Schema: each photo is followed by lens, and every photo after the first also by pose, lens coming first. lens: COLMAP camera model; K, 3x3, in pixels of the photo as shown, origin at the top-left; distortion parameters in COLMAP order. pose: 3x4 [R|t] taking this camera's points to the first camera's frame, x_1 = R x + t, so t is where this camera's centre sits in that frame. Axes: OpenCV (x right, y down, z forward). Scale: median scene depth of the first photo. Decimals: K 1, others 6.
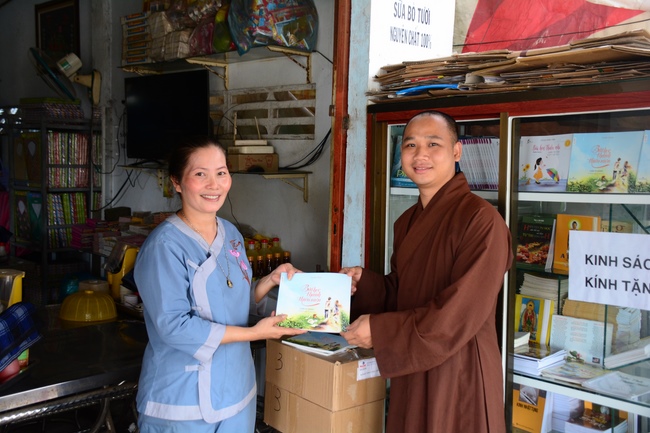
lens RADIAL K [[727.9, 0, 325.0], [0, 727.9, 216.5], [0, 0, 1]] dist [-0.011011, 0.345613]
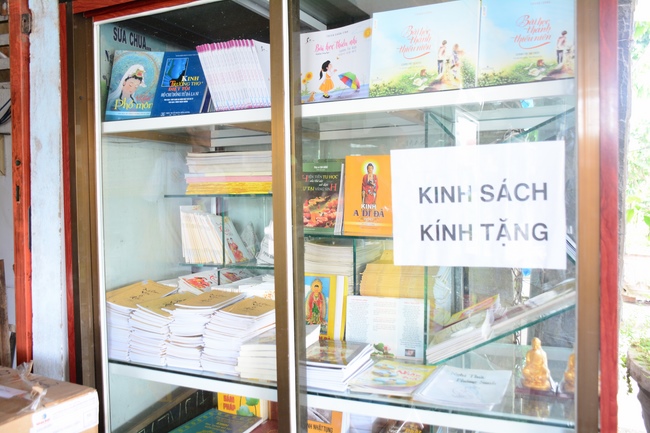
lens RADIAL K [[575.7, 0, 325.0], [0, 575.7, 216.5], [0, 0, 1]] dist [-0.051699, 0.010778]
pose [[0.930406, -0.040232, 0.364316, 0.094750], [0.050634, 0.998536, -0.019041, 0.070346], [-0.363017, 0.036162, 0.931081, 0.508560]]
